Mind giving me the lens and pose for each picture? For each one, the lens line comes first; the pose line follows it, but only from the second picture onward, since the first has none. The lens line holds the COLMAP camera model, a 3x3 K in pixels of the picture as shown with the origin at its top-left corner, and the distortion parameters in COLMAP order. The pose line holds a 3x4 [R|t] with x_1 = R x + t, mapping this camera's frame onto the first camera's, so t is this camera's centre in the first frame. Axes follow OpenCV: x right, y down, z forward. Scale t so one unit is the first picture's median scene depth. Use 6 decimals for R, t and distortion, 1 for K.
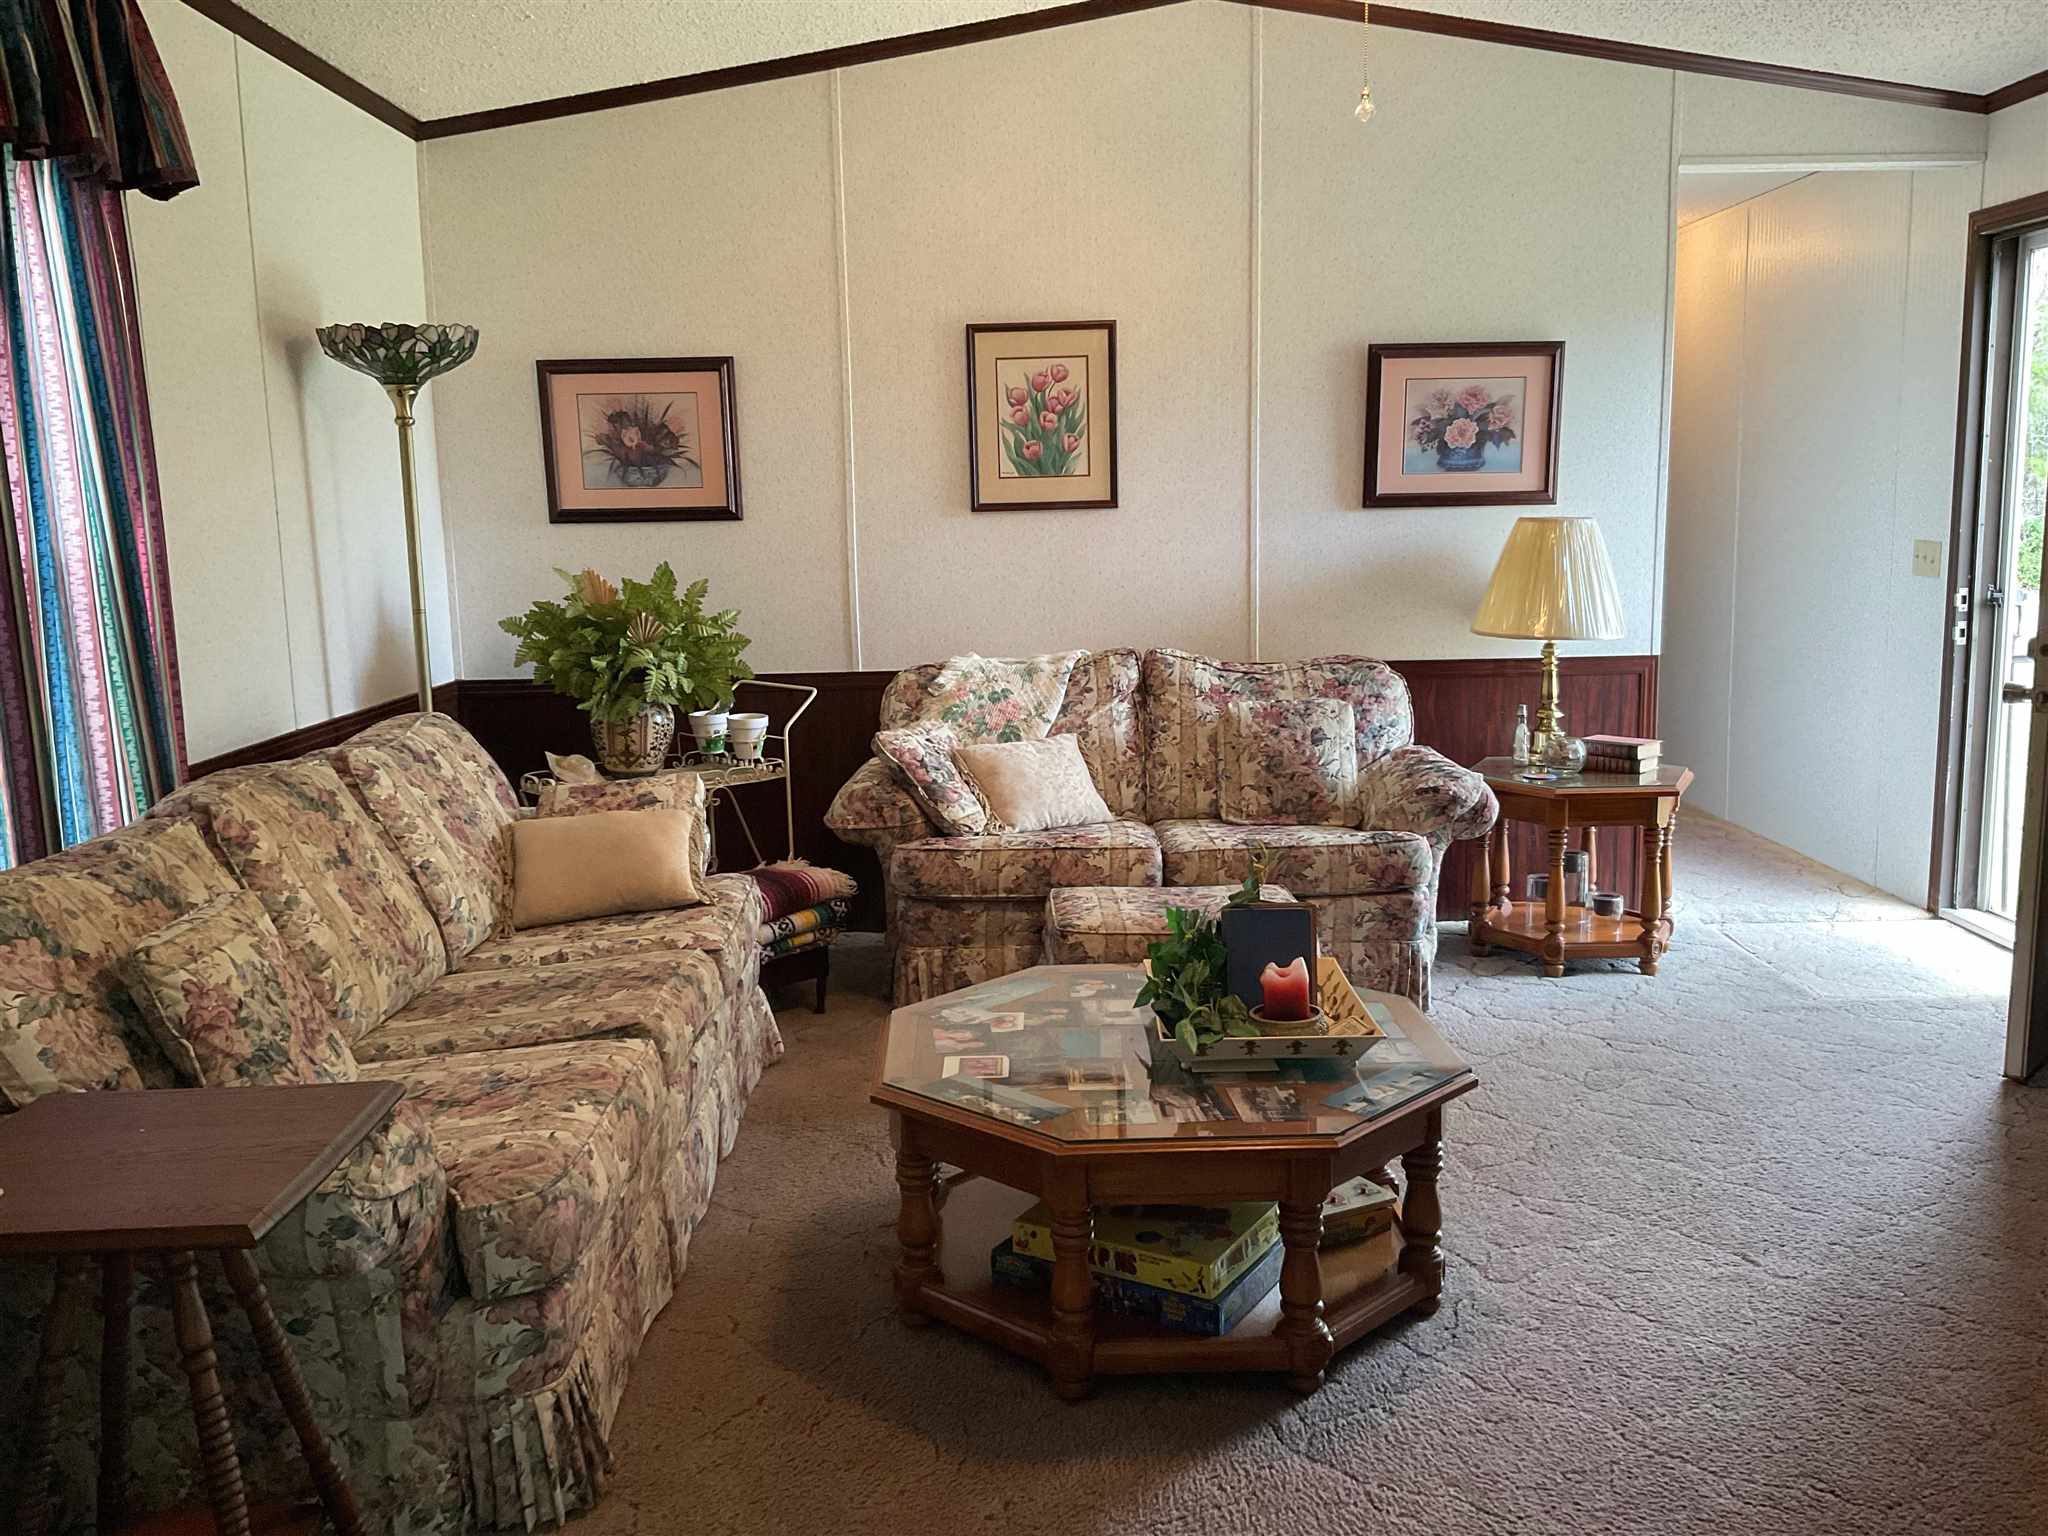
lens RADIAL K [[1696.2, 0, 1036.4], [0, 1696.2, 772.7], [0, 0, 1]] dist [0.057315, -0.104893]
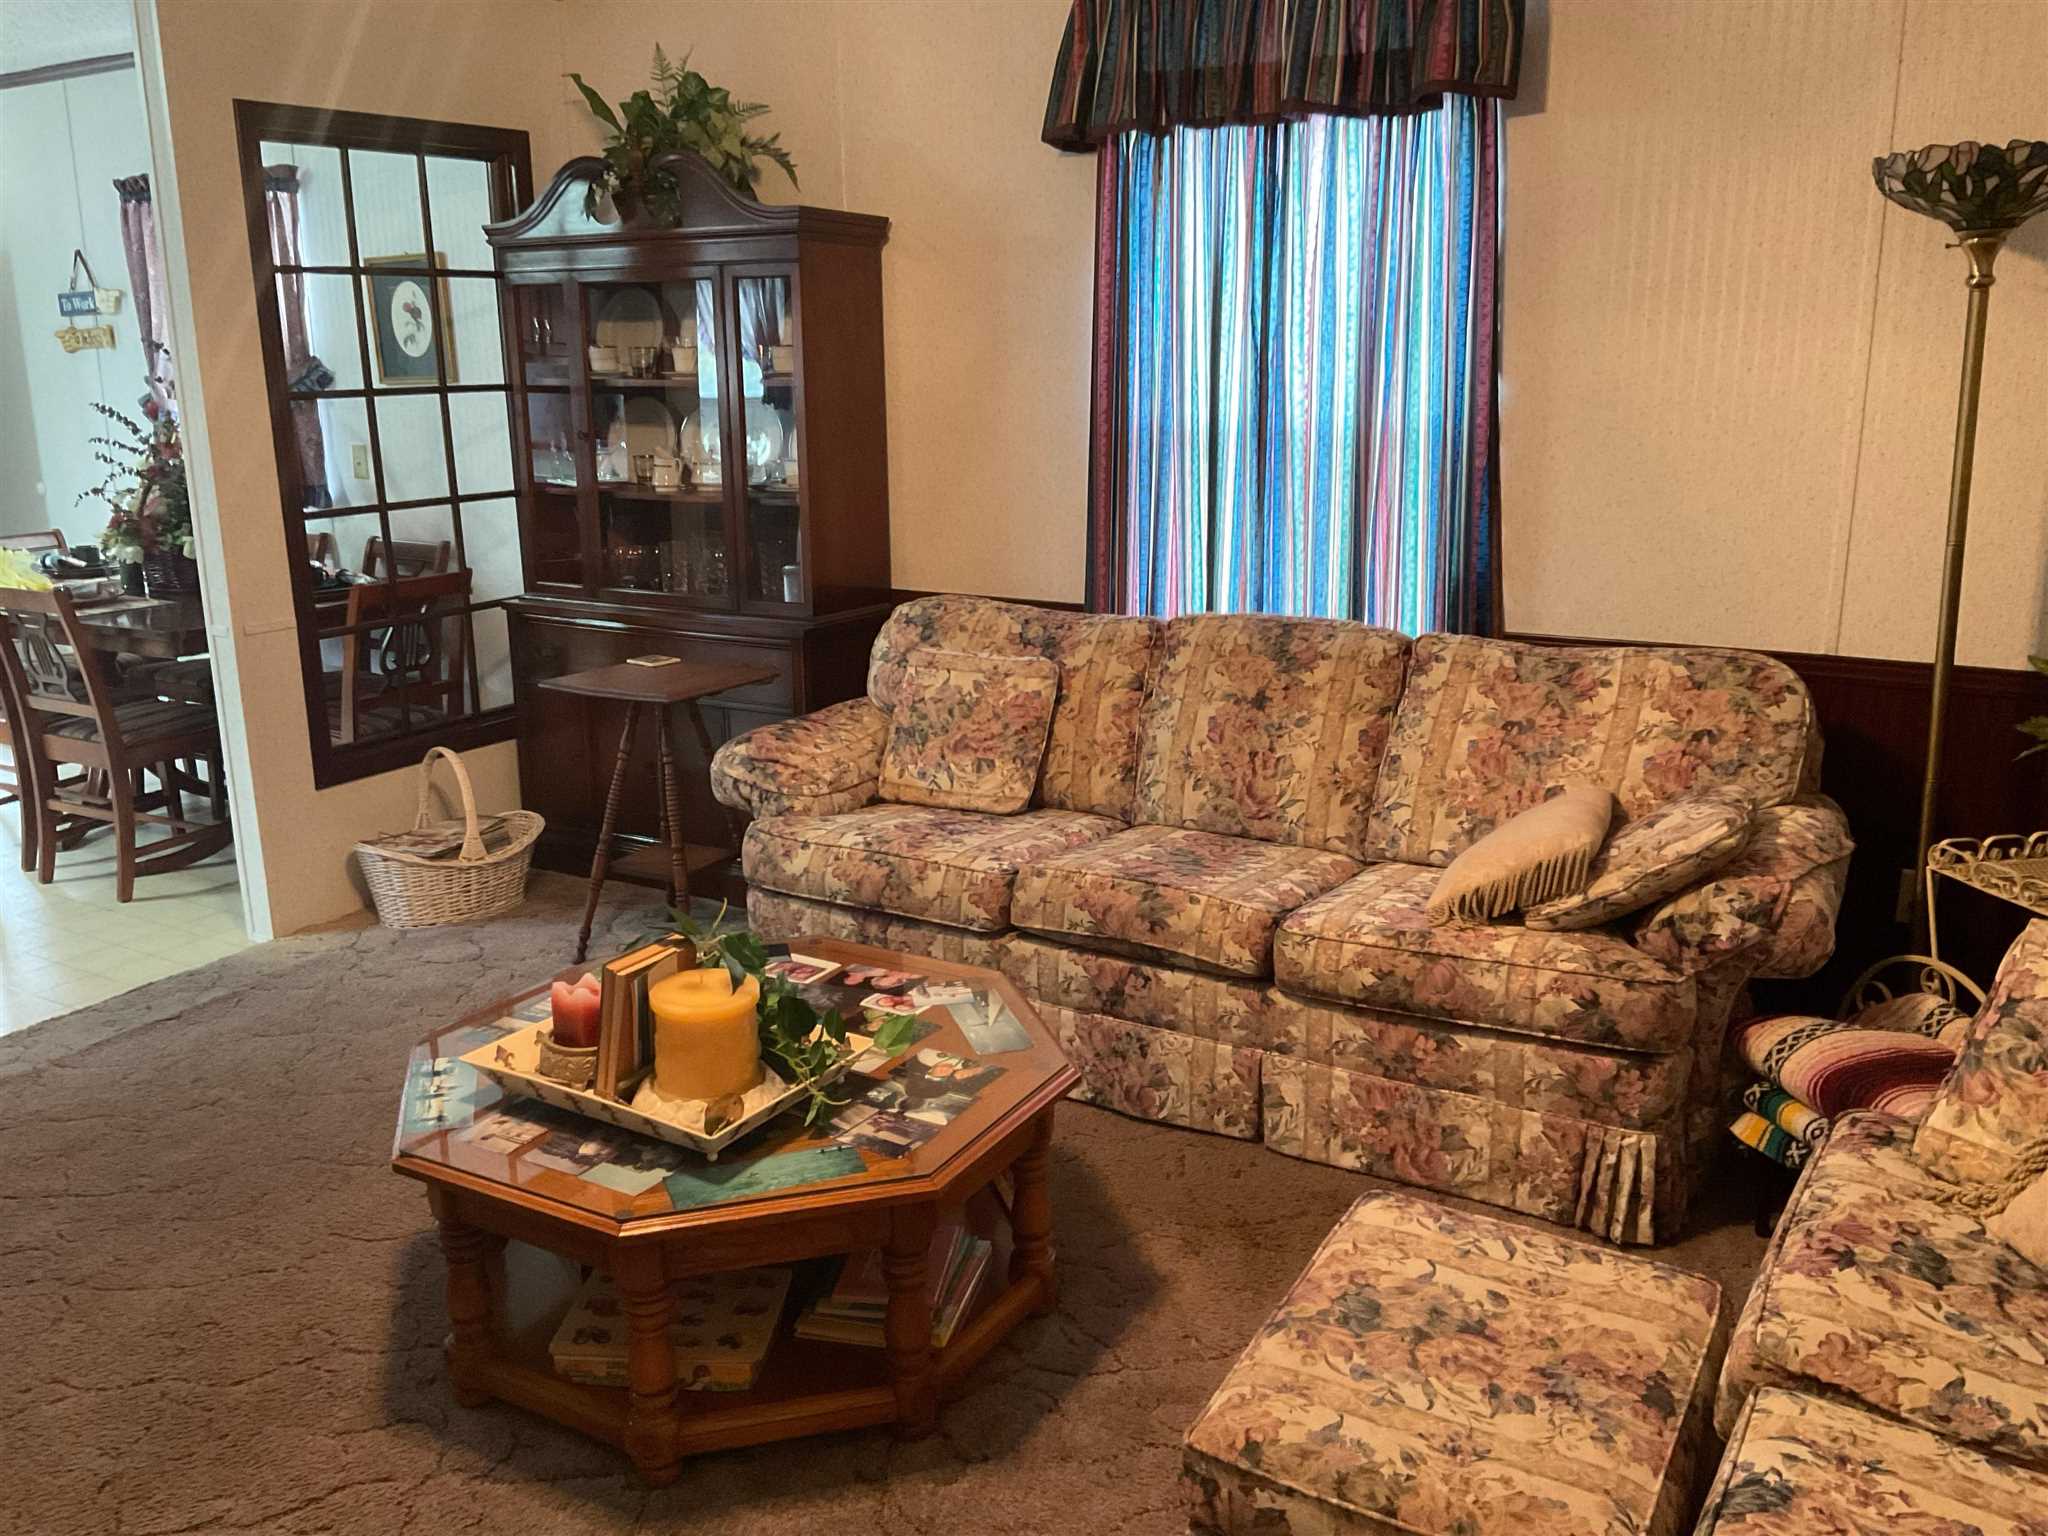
lens RADIAL K [[1696.2, 0, 1025.9], [0, 1696.2, 772.8], [0, 0, 1]] dist [0.057315, -0.104893]
pose [[-0.525906, 0.230481, -0.818719, 0.411090], [-0.117454, 0.933683, 0.338292, -0.177761], [0.842394, 0.274071, -0.463959, 0.895707]]
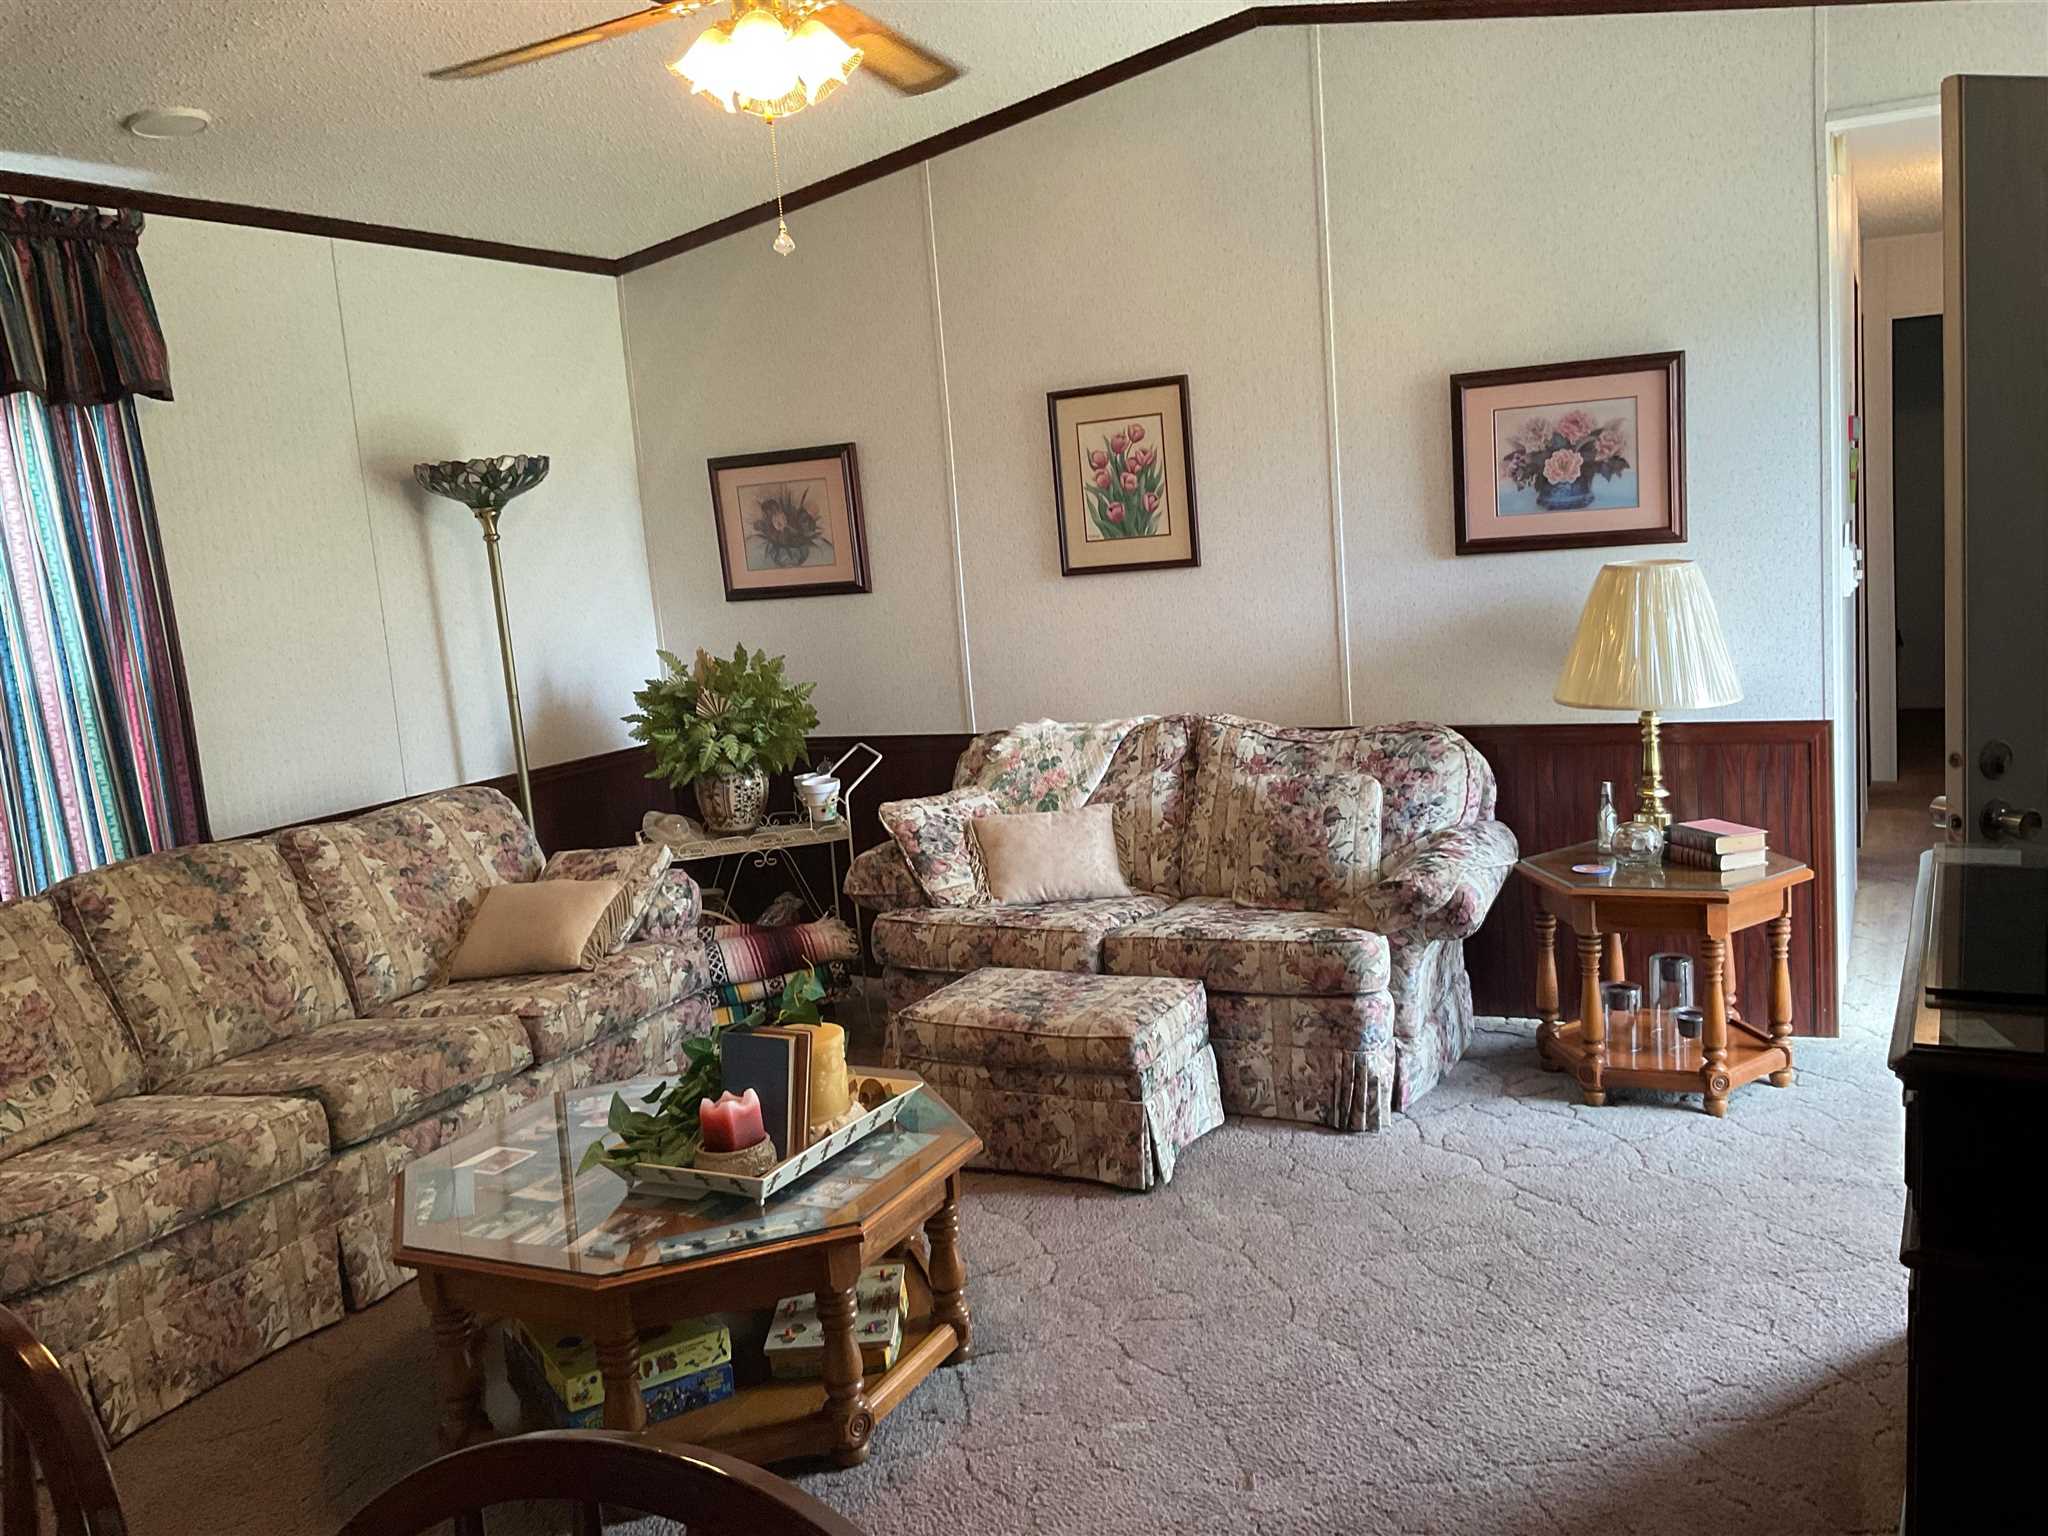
lens RADIAL K [[1696.2, 0, 1041.7], [0, 1696.2, 762.2], [0, 0, 1]] dist [0.057315, -0.104893]
pose [[0.884336, 0.014627, -0.466622, 0.444678], [-0.012630, 0.999893, 0.007407, -0.053787], [0.466680, -0.000657, 0.884426, 0.110726]]
